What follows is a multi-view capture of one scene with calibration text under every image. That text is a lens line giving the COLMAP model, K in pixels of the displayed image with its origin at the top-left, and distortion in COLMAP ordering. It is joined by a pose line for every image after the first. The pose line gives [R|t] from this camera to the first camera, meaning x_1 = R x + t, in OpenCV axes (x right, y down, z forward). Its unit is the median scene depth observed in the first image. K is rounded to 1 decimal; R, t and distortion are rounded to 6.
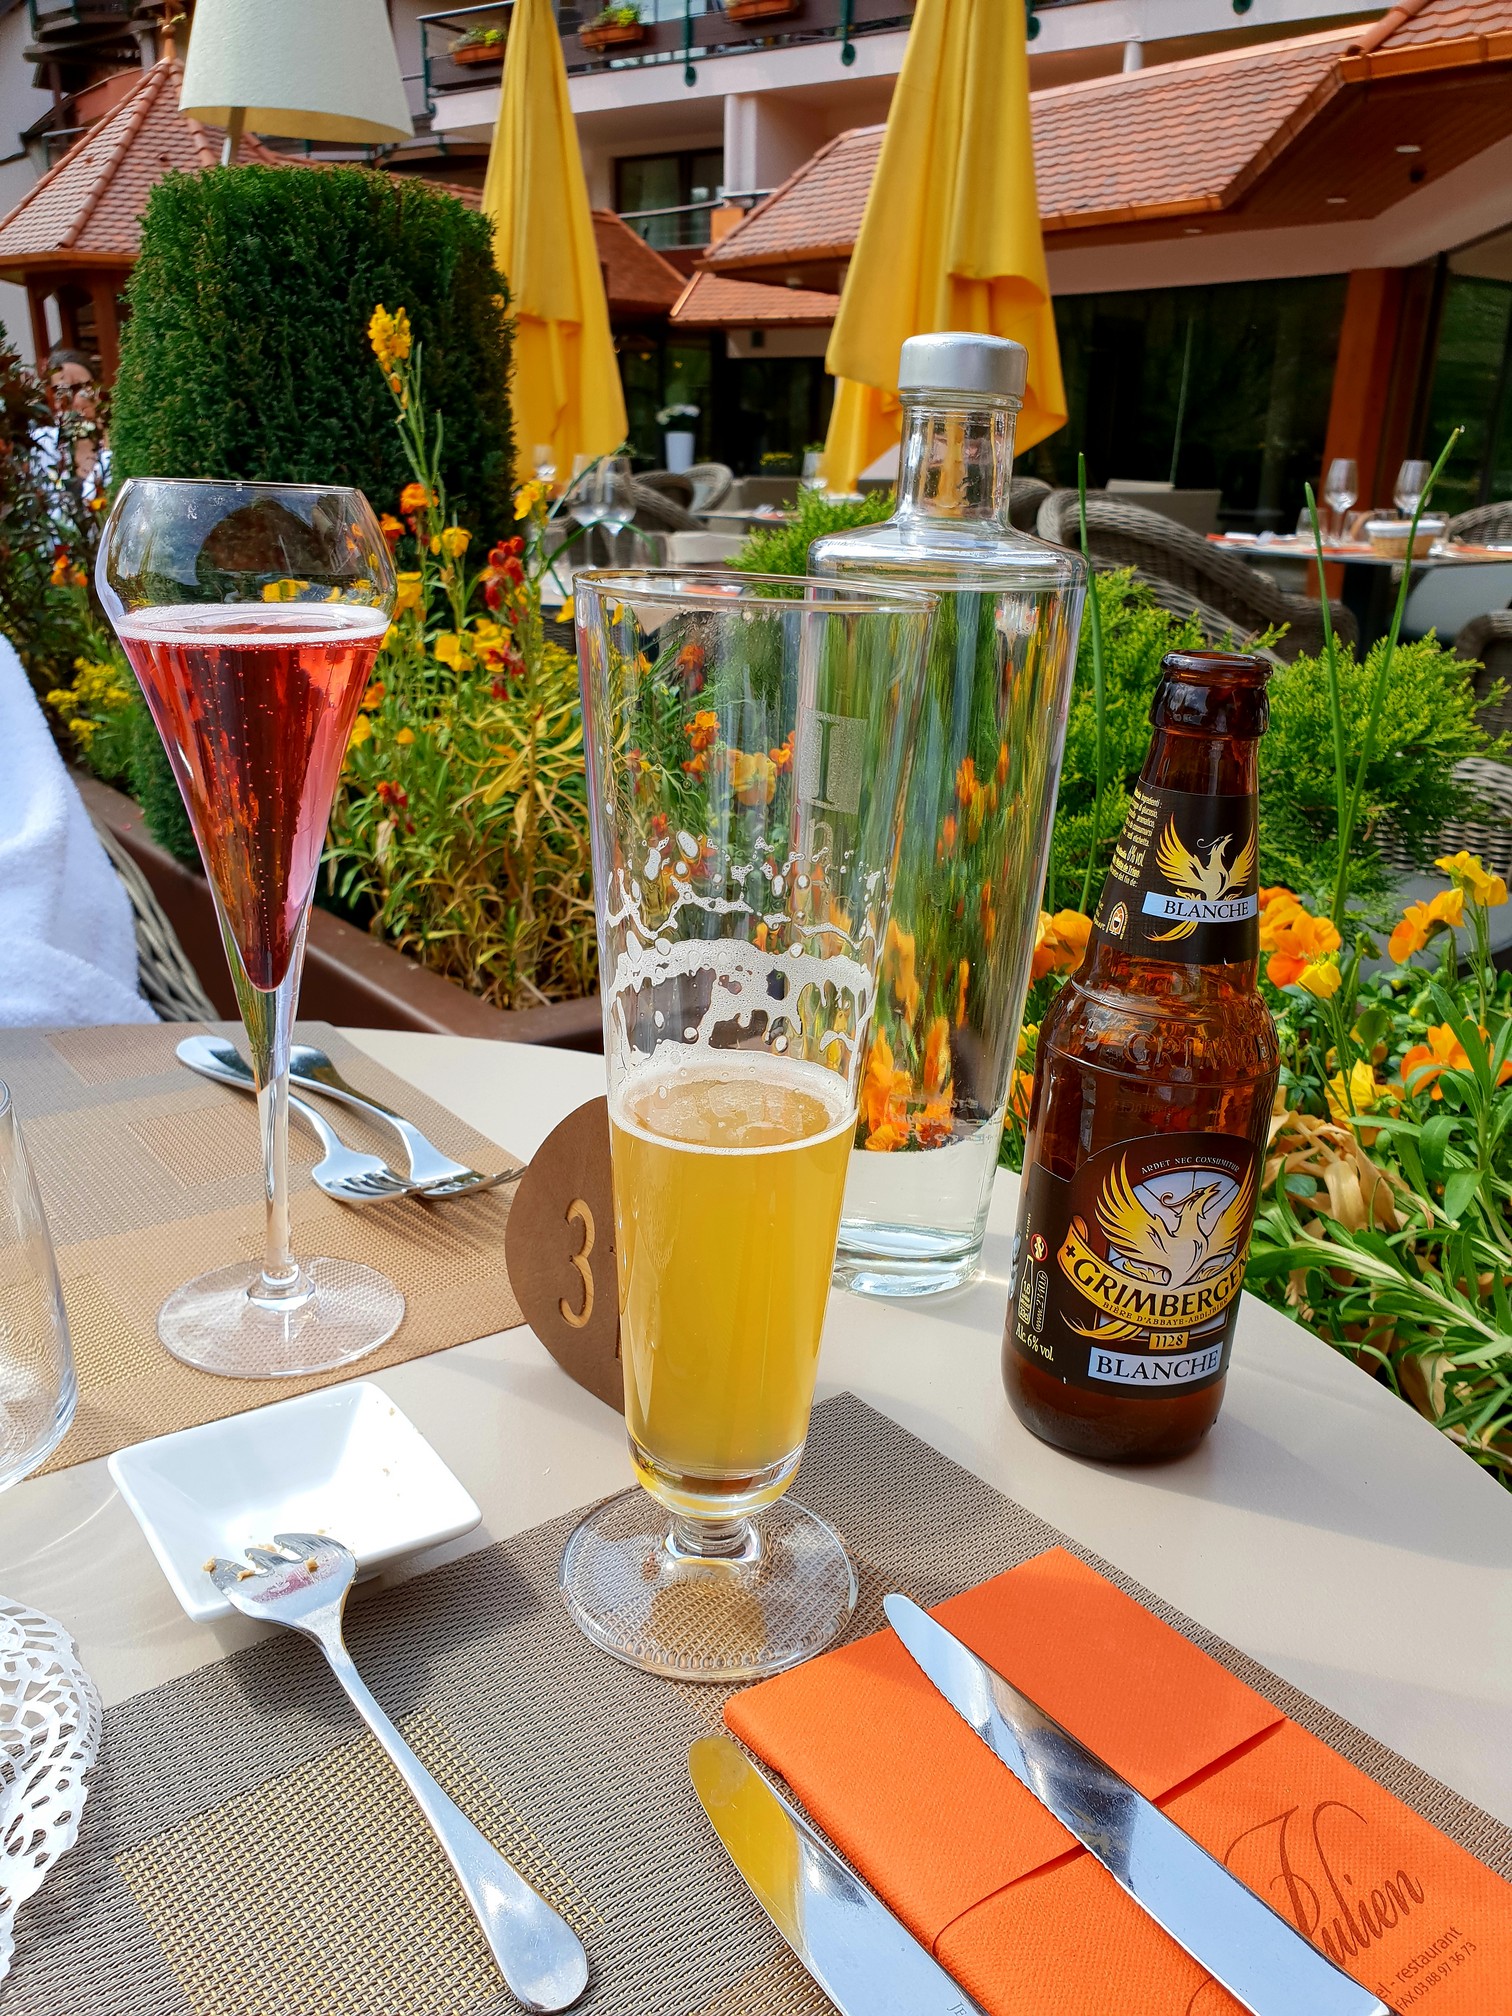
lens RADIAL K [[1613.0, 0, 757.8], [0, 1613.0, 1003.5], [0, 0, 1]] dist [0.021845, -0.011617]
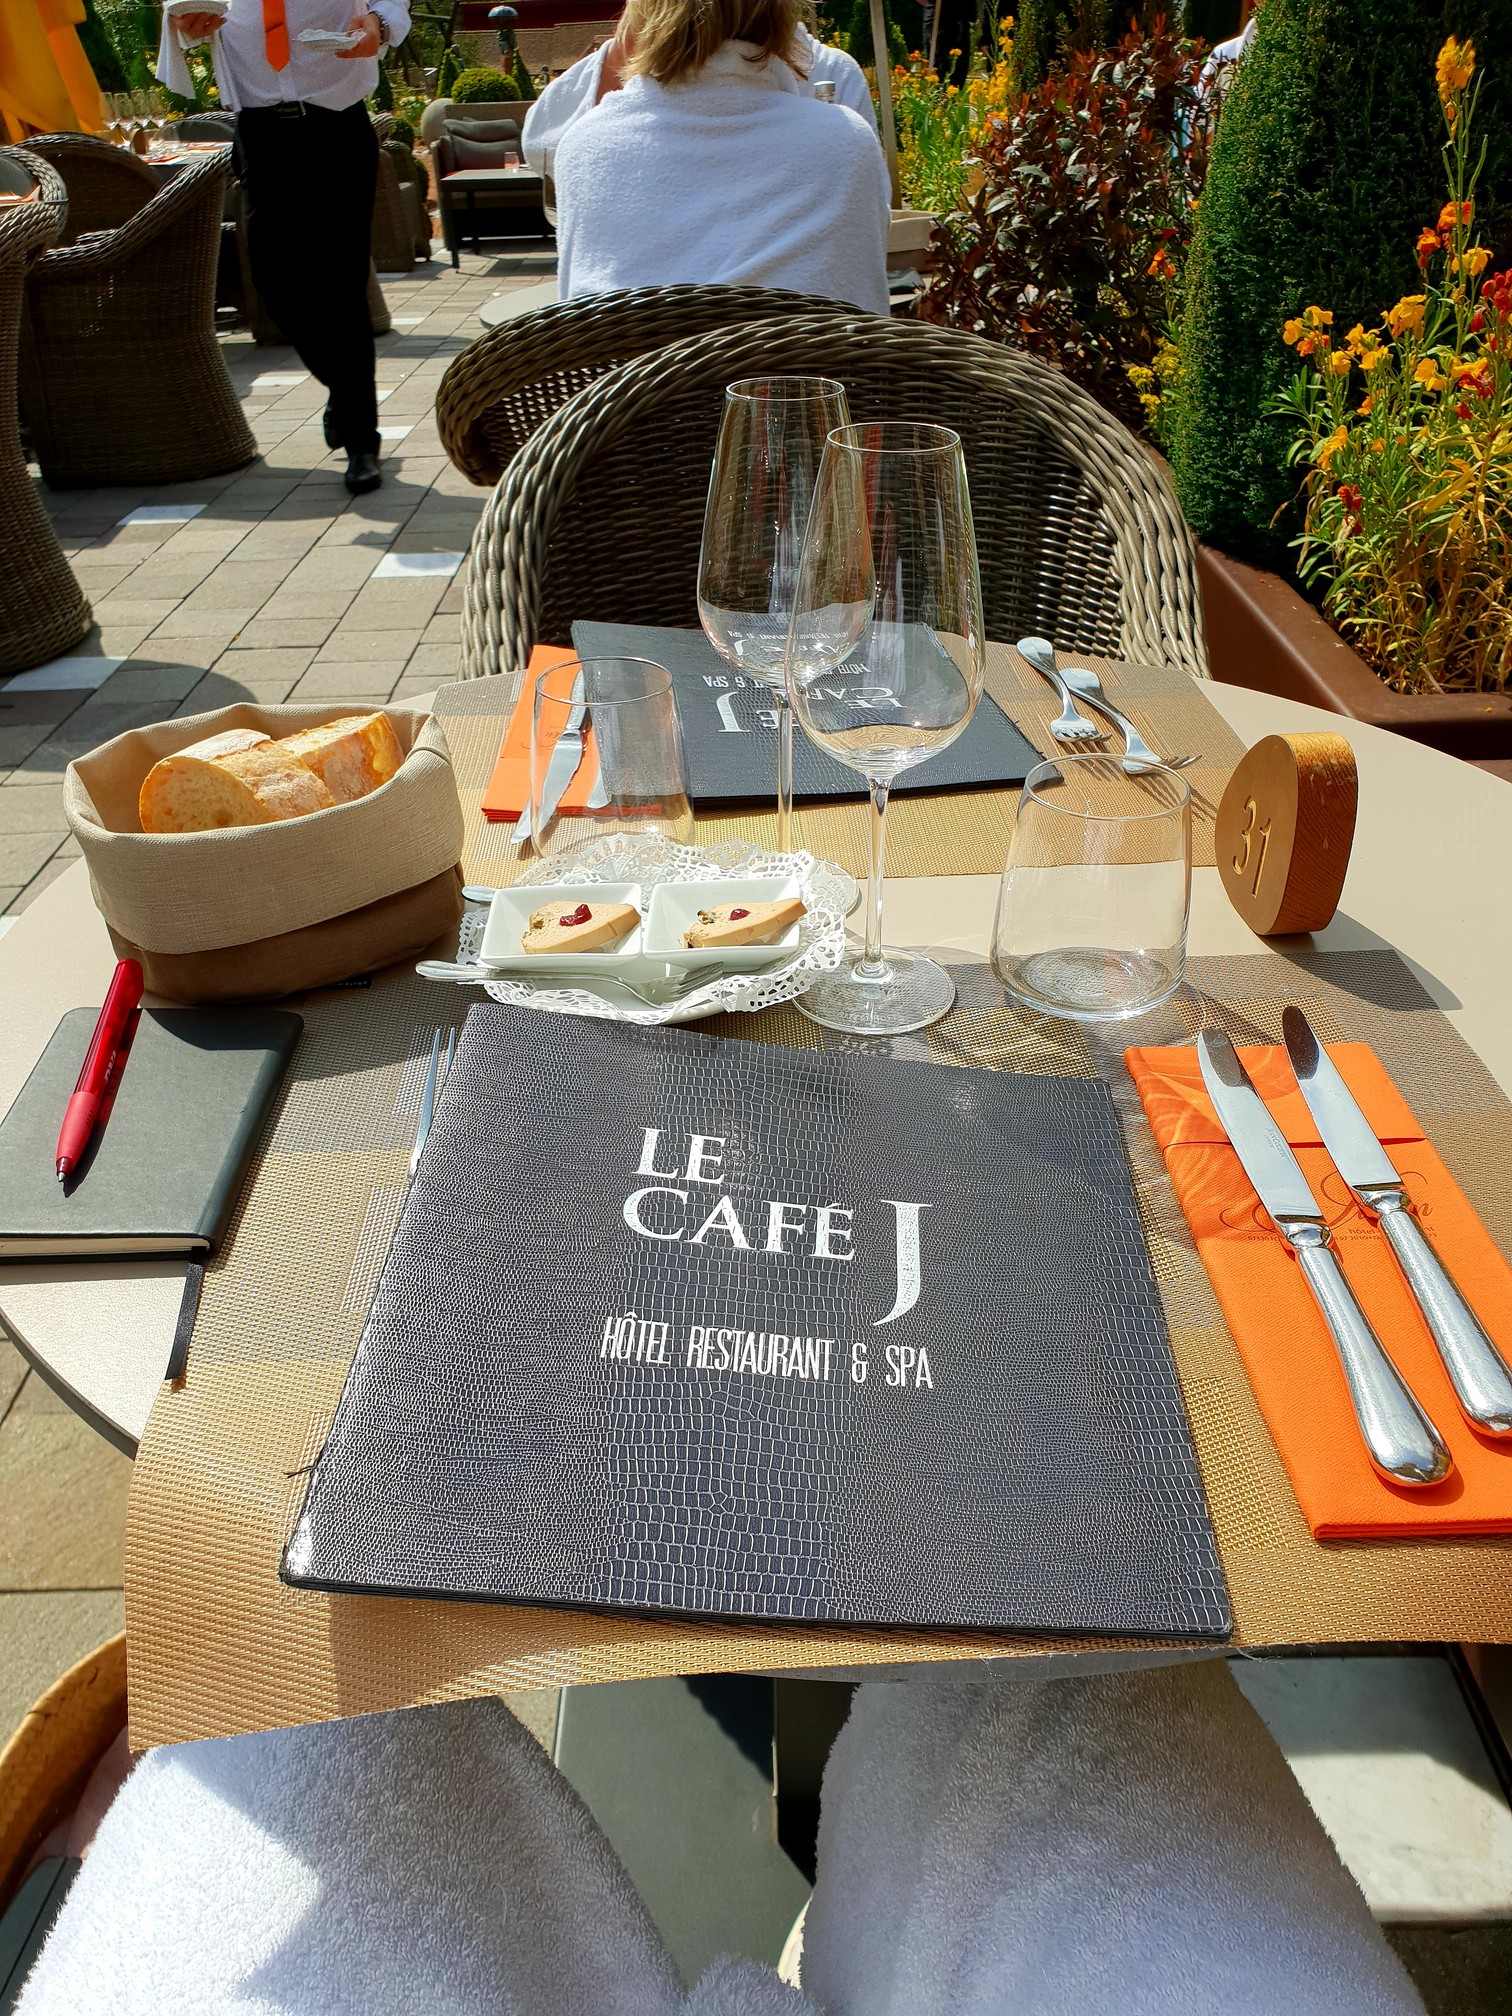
lens RADIAL K [[1613.0, 0, 758.1], [0, 1613.0, 1004.5], [0, 0, 1]] dist [0.021845, -0.011617]
pose [[0.797508, 0.264524, -0.542226, 0.148275], [-0.144973, 0.956444, 0.253374, -0.008807], [0.585632, -0.123460, 0.801120, -0.223957]]
